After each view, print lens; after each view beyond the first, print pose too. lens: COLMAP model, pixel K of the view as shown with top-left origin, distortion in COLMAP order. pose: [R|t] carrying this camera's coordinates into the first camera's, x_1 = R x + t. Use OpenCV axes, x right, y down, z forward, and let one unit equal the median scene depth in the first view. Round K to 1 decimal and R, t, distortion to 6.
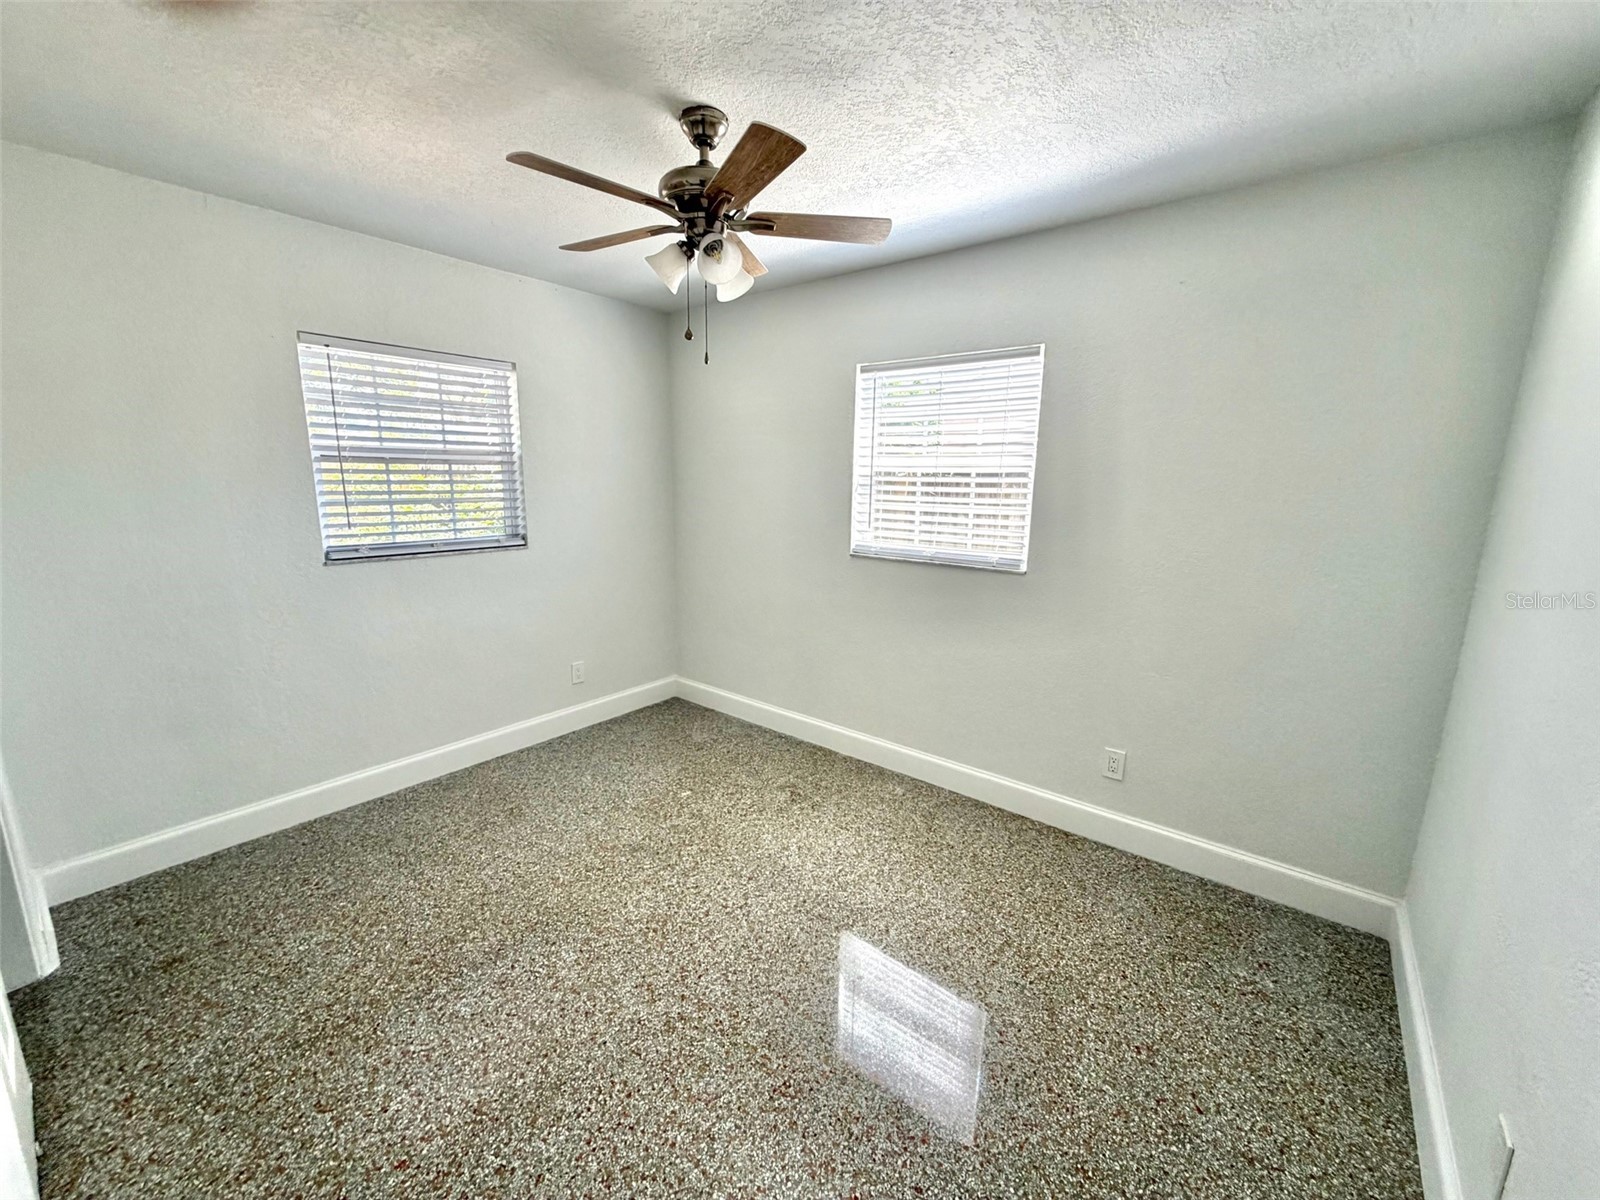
lens RADIAL K [[638.3, 0, 796.4], [0, 638.3, 601.1], [0, 0, 1]] dist [0.000131, -0.000169]
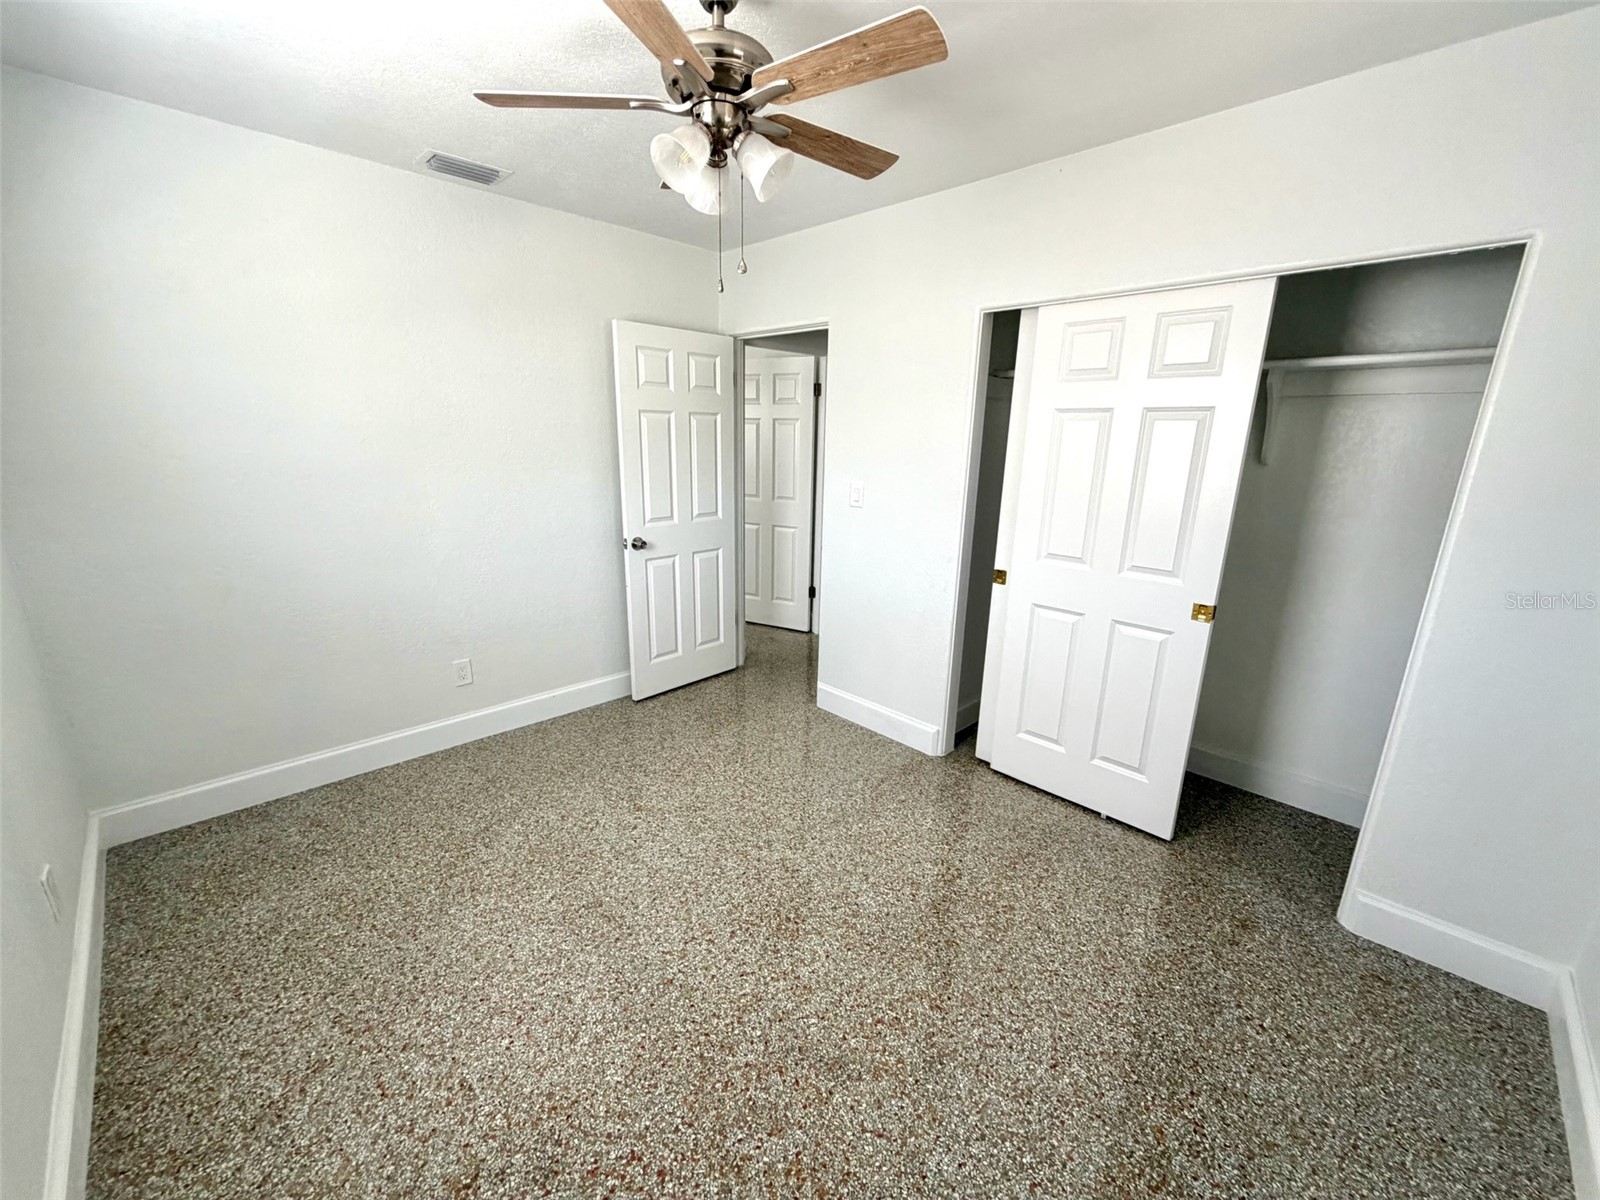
lens RADIAL K [[638.3, 0, 796.4], [0, 638.3, 601.1], [0, 0, 1]] dist [0.000131, -0.000169]
pose [[-0.993453, -0.061635, 0.096188, -0.299528], [-0.013208, 0.898297, 0.439190, -0.330083], [-0.113475, 0.435045, -0.893230, 1.662683]]
